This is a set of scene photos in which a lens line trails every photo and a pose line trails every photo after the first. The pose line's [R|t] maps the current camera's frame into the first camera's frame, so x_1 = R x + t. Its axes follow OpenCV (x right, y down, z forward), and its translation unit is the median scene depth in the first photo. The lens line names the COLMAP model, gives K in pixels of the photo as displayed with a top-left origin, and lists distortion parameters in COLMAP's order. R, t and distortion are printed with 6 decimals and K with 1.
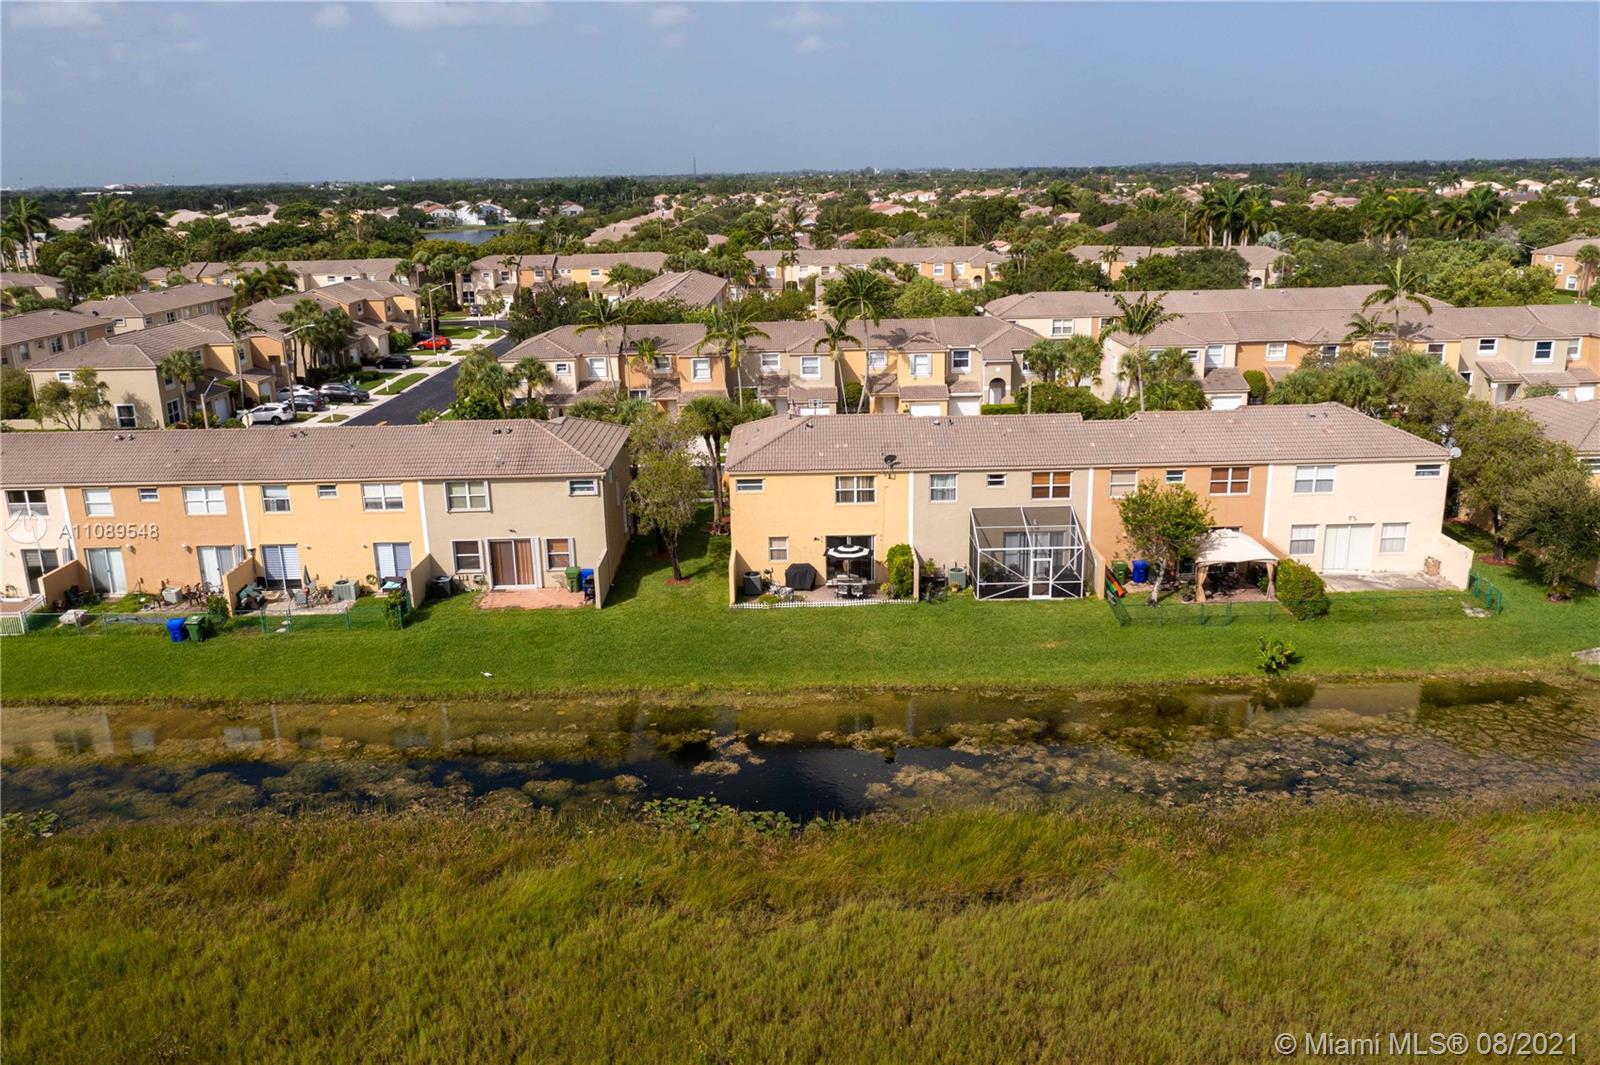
lens RADIAL K [[1257.5, 0, 800.0], [0, 1257.5, 532.5], [0, 0, 1]] dist [-0.021971, 0.007377]
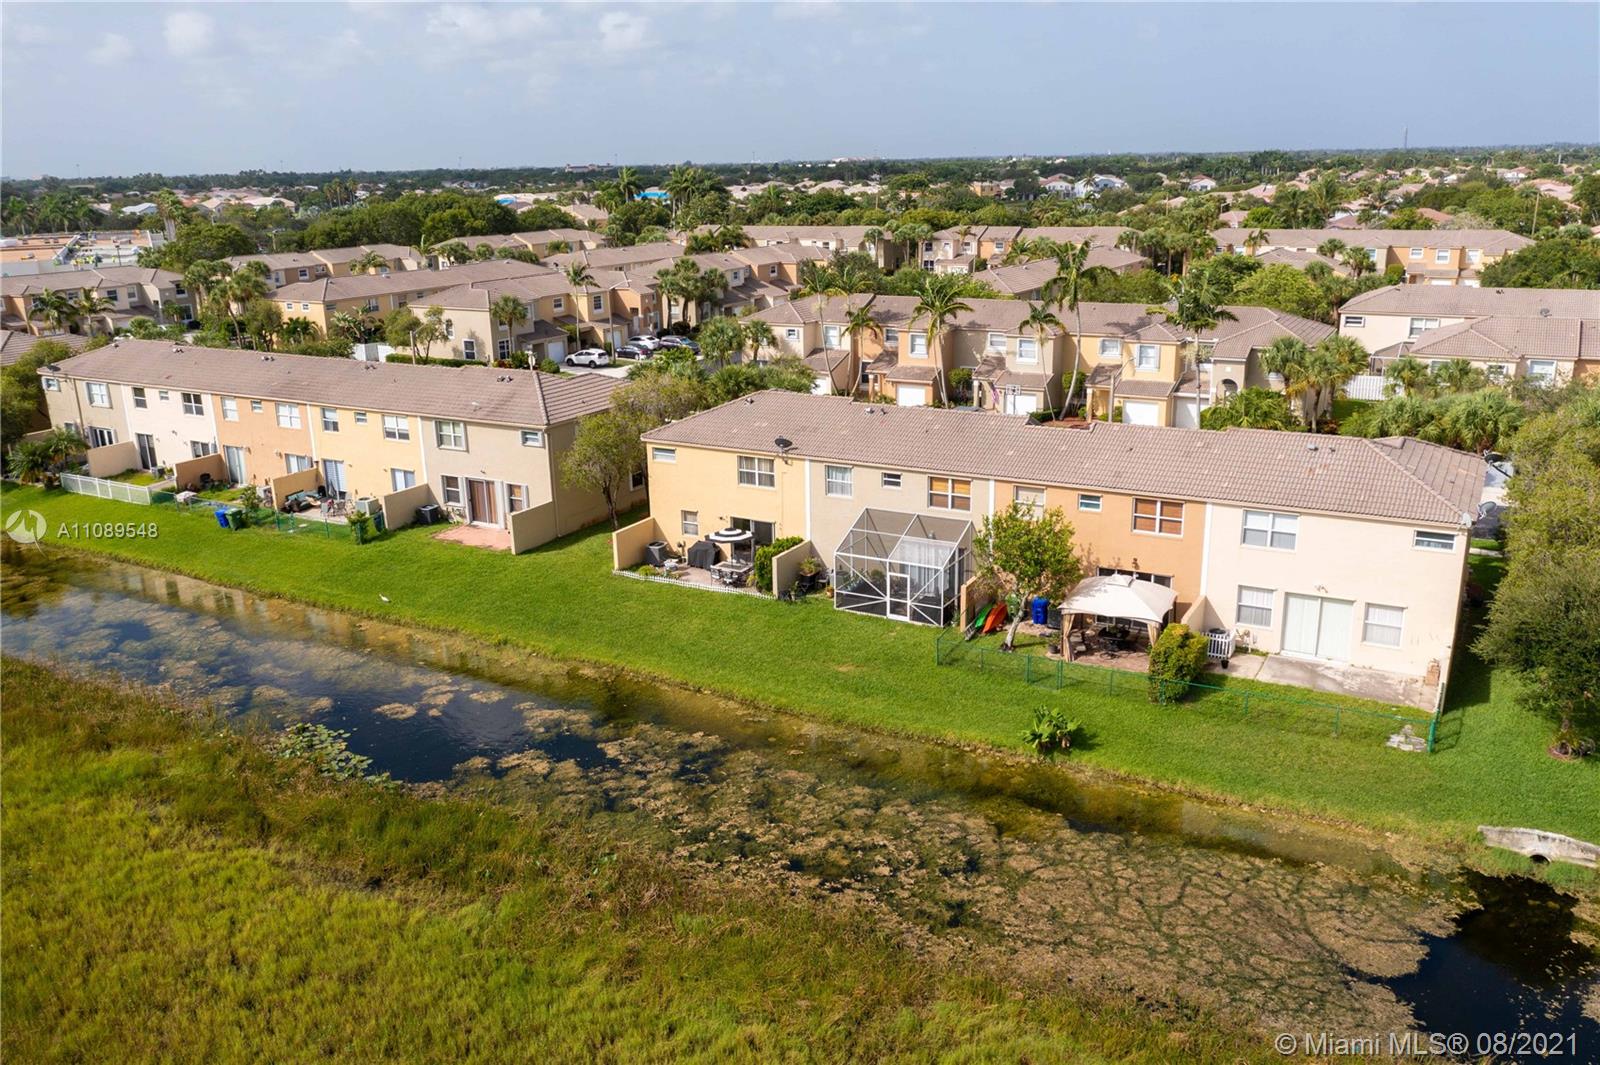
lens RADIAL K [[1257.5, 0, 800.0], [0, 1257.5, 532.5], [0, 0, 1]] dist [-0.021971, 0.007377]
pose [[0.864428, 0.142290, -0.482201, 0.533438], [-0.133186, 0.989658, 0.053274, -0.043696], [0.484794, 0.018171, 0.874440, 0.194002]]
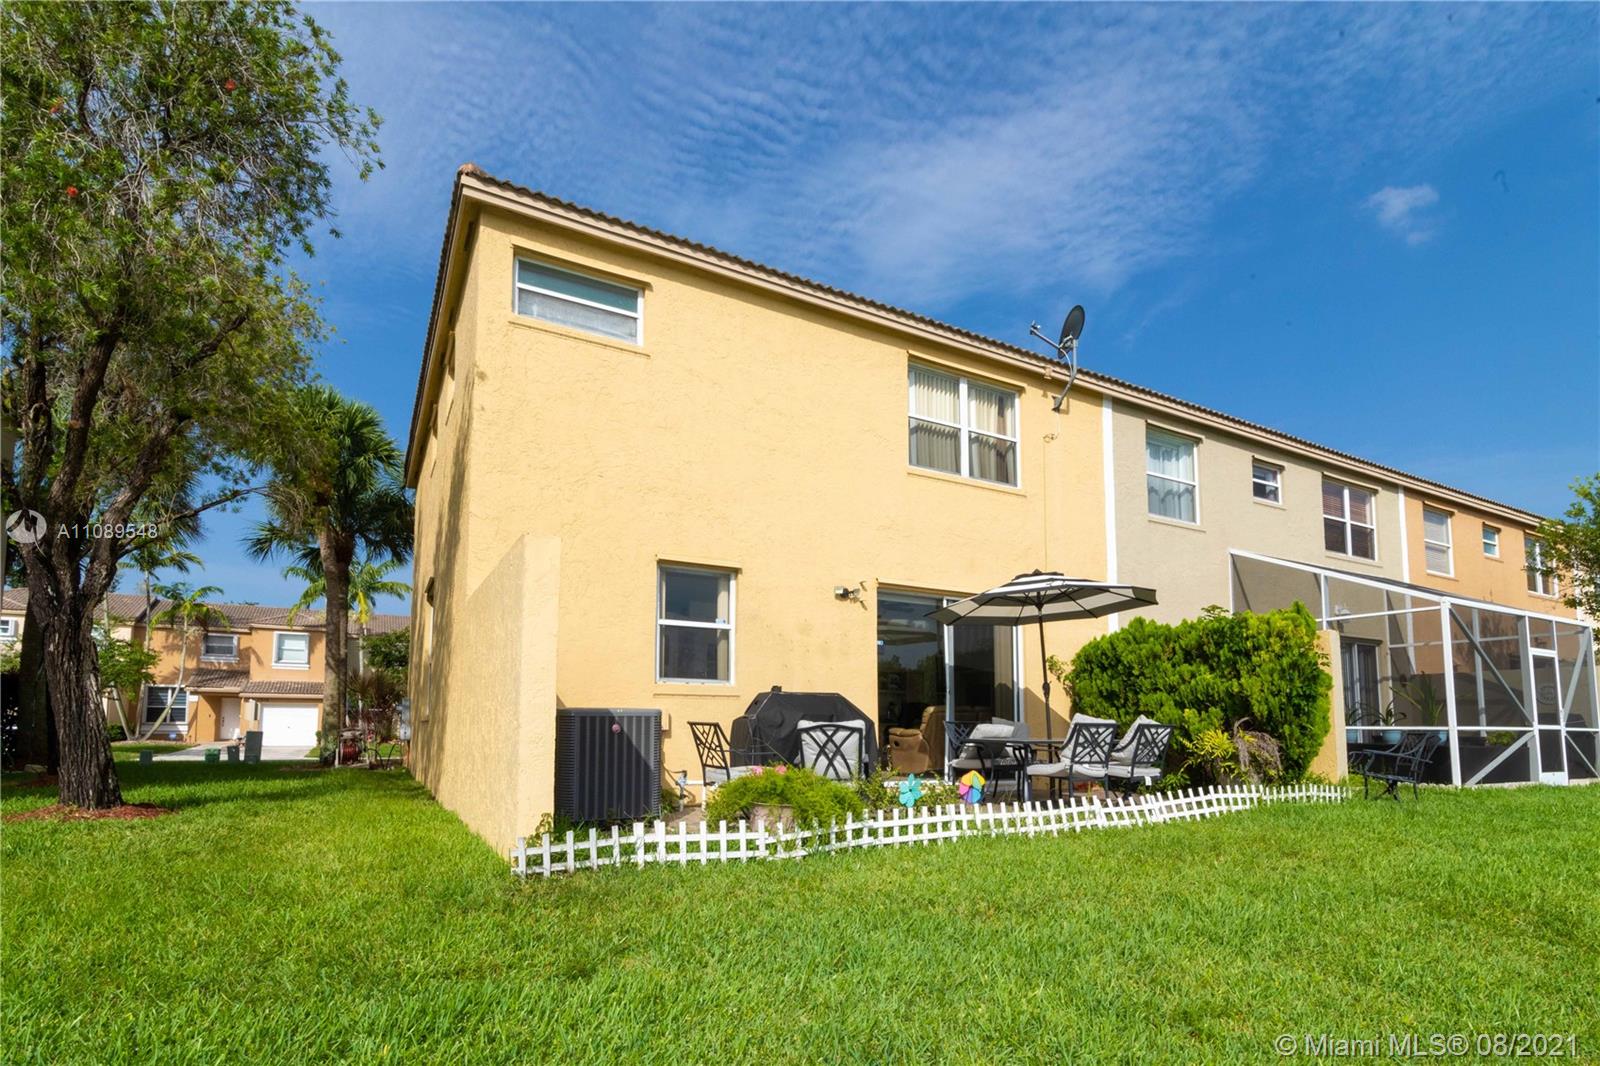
lens RADIAL K [[779.4, 0, 779.9], [0, 779.4, 689.7], [0, 0, 1]] dist [0.000389, -0.000137]
pose [[0.883965, 0.048846, 0.464994, -0.067510], [0.106137, 0.947600, -0.301311, 0.066796], [-0.455347, 0.315702, 0.832461, 0.897173]]
